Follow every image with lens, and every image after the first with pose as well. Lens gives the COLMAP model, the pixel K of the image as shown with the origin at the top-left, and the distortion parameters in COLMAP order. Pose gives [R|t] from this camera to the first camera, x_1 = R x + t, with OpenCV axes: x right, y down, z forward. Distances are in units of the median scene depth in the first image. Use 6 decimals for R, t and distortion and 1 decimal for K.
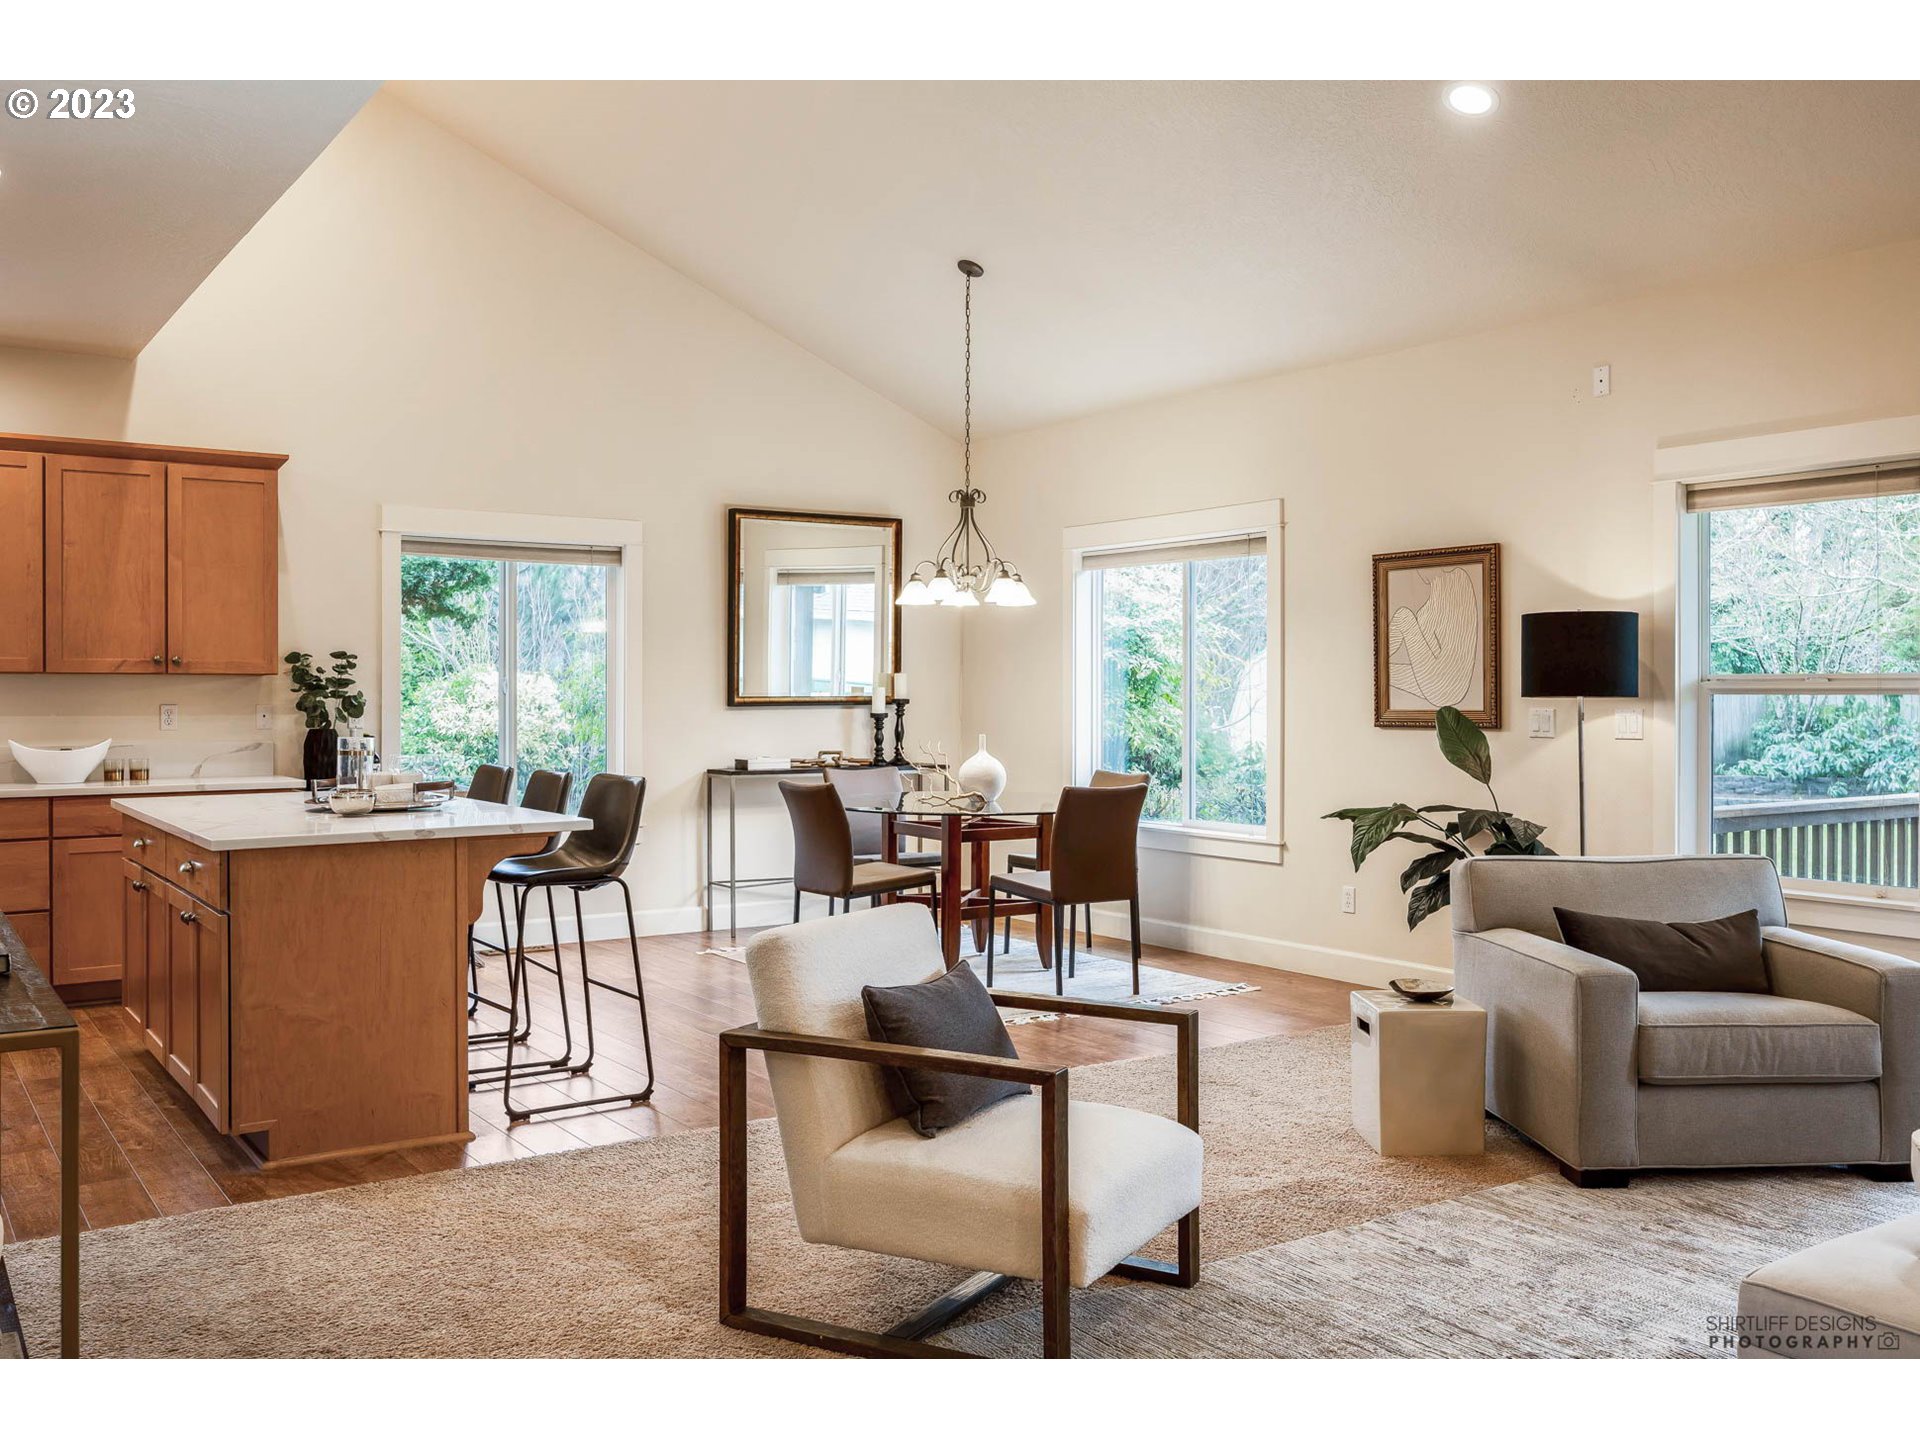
lens RADIAL K [[1667.3, 0, 969.6], [0, 1667.3, 690.7], [0, 0, 1]] dist [0.028542, 0.002209]
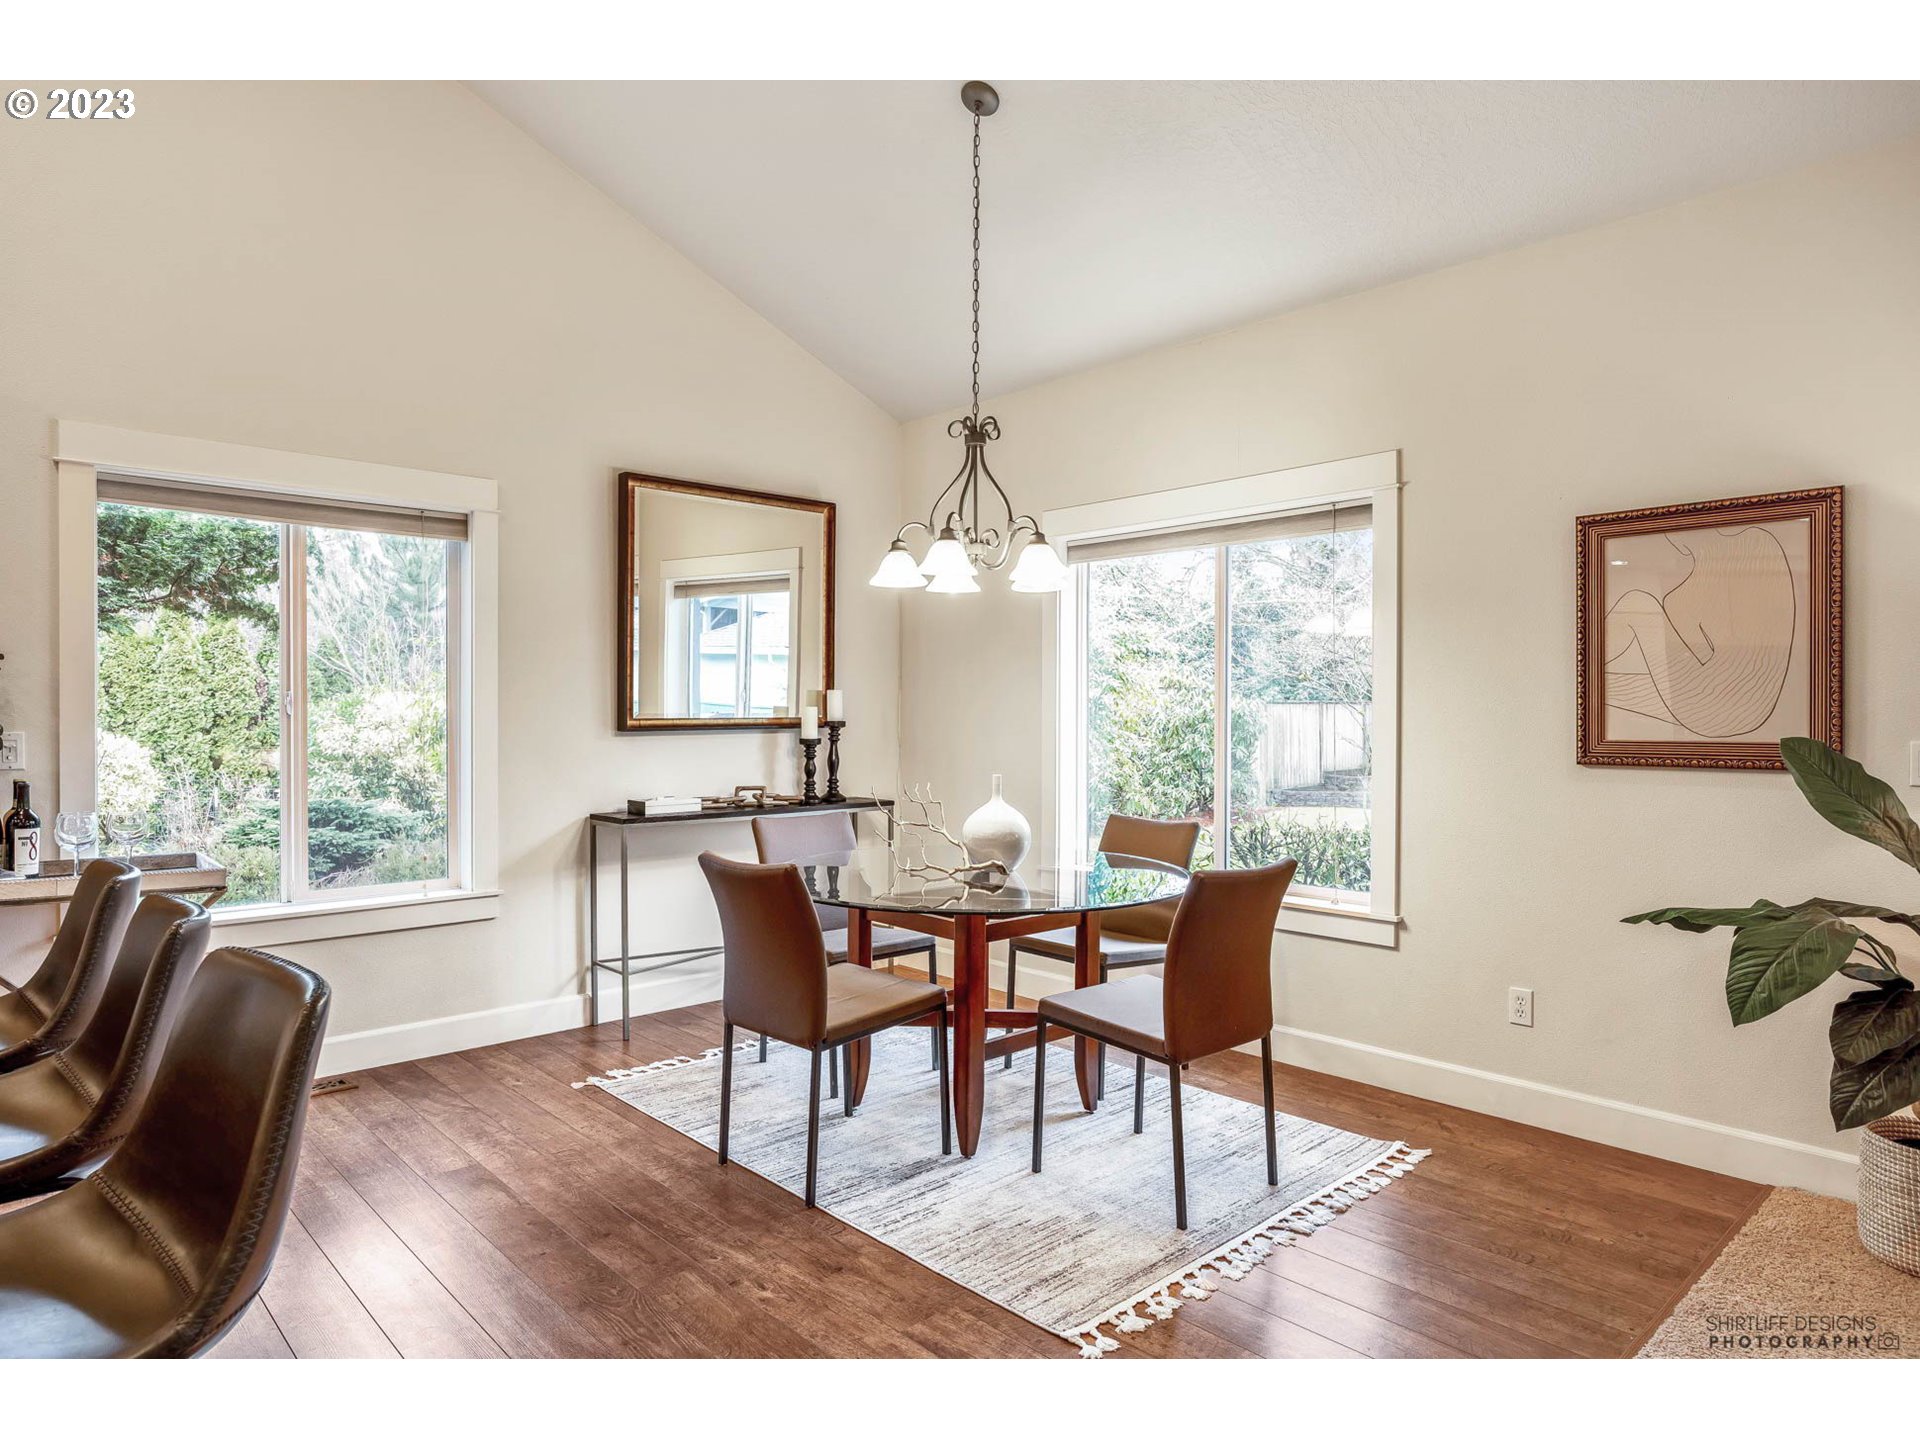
lens RADIAL K [[1130.3, 0, 969.1], [0, 1130.3, 723.4], [0, 0, 1]] dist [-0.008541, -0.000402]
pose [[0.988347, -0.000120, 0.152221, -0.073875], [-0.001474, 0.999945, 0.010365, 0.000096], [-0.152214, -0.010469, 0.988292, 0.530890]]
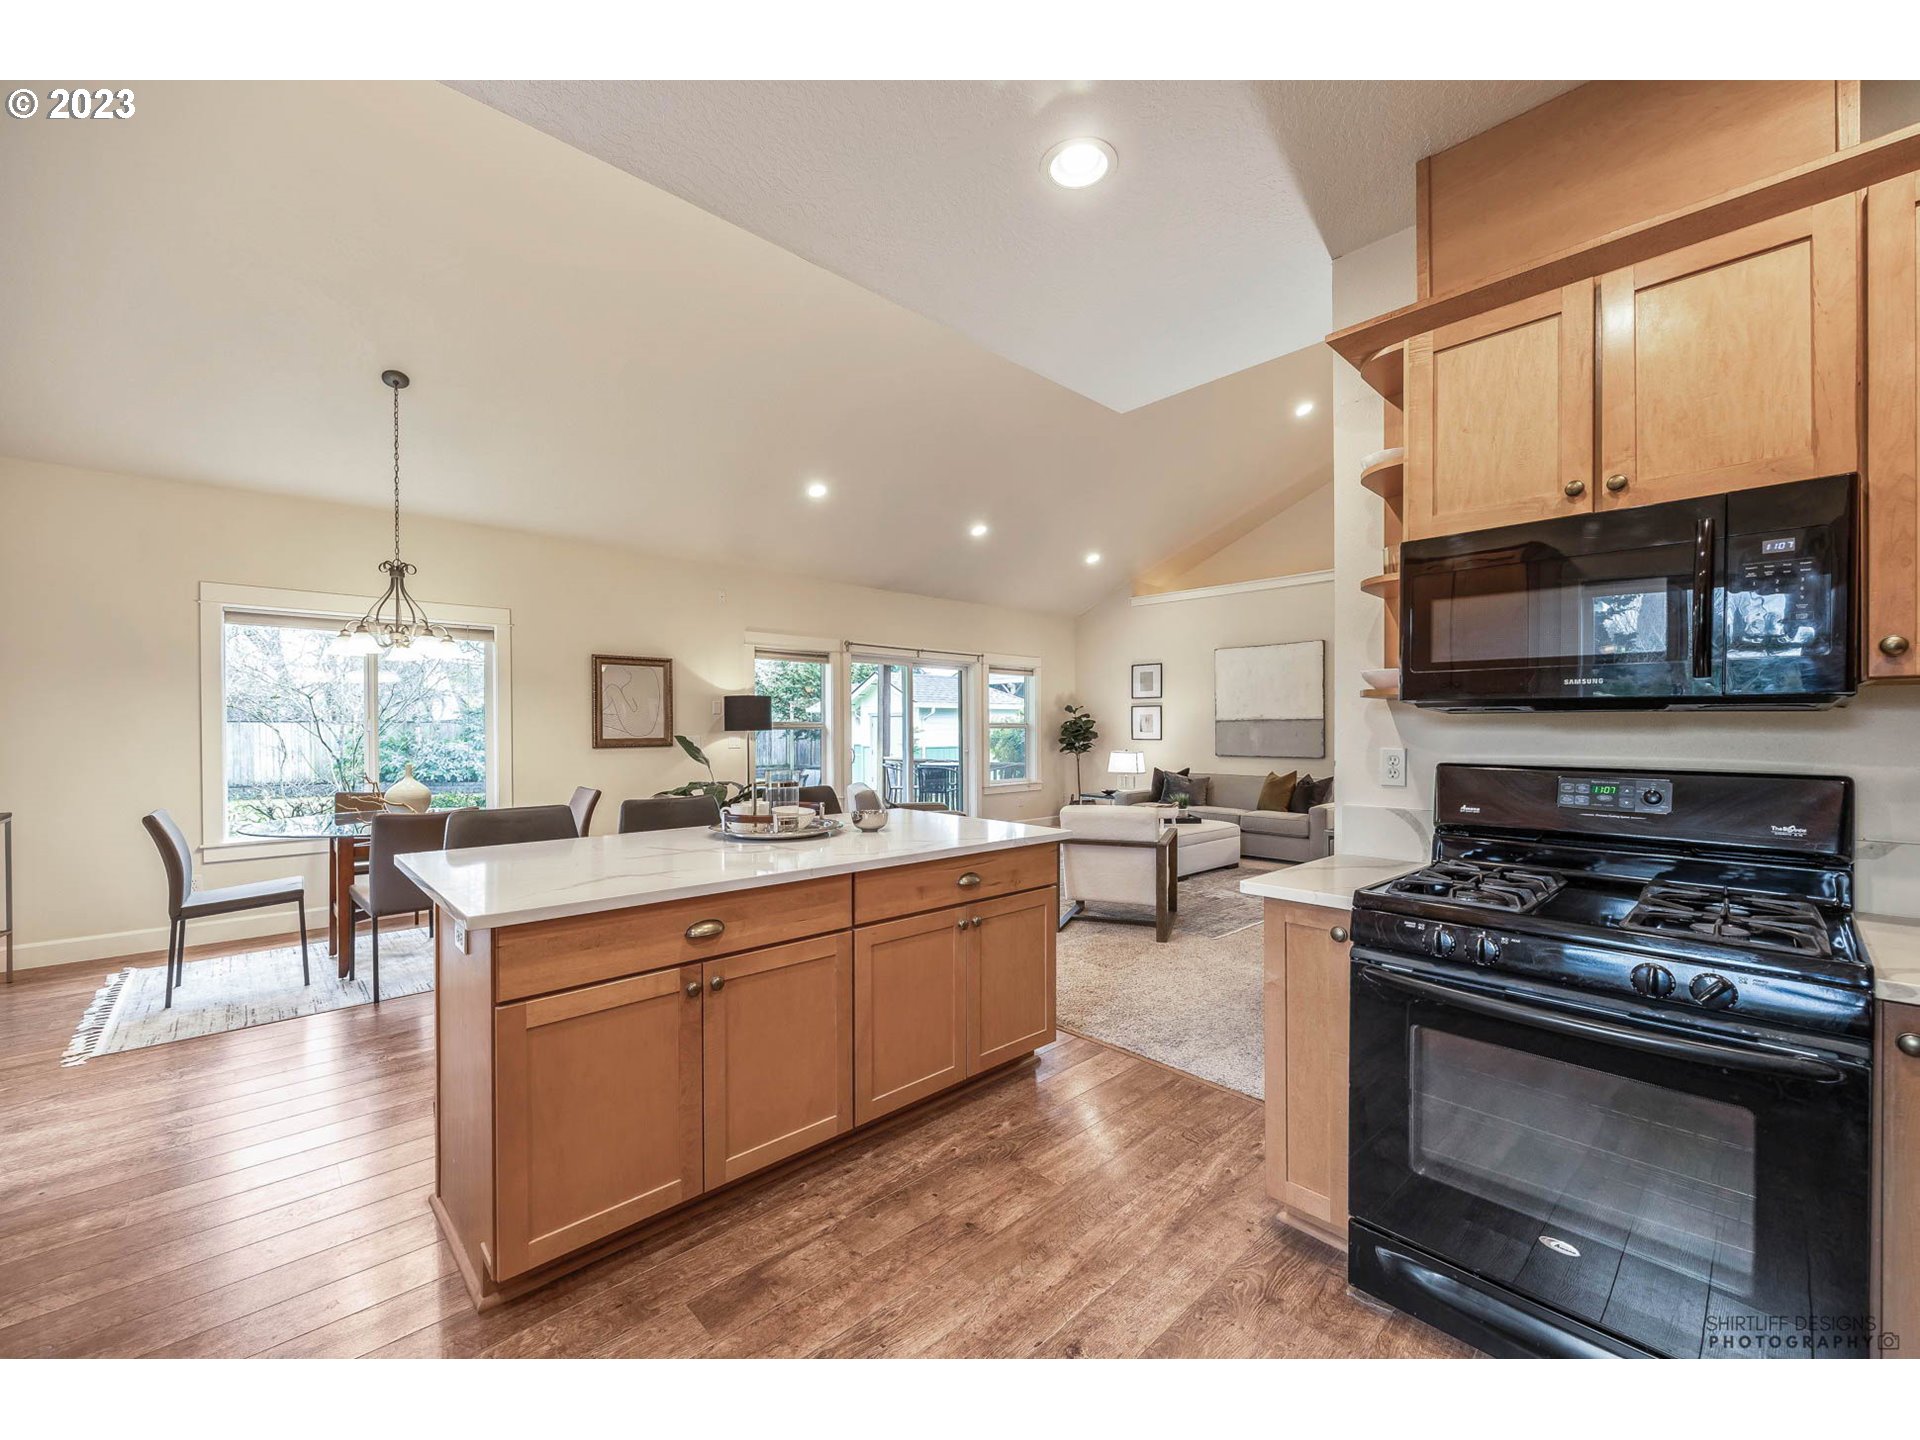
lens RADIAL K [[761.8, 0, 966.6], [0, 761.8, 730.5], [0, 0, 1]] dist [-0.006178, -0.000245]
pose [[-0.150468, -0.004036, 0.988607, -0.597117], [0.002674, 0.999986, 0.004489, -0.000267], [-0.988611, 0.003319, -0.150455, 0.665846]]
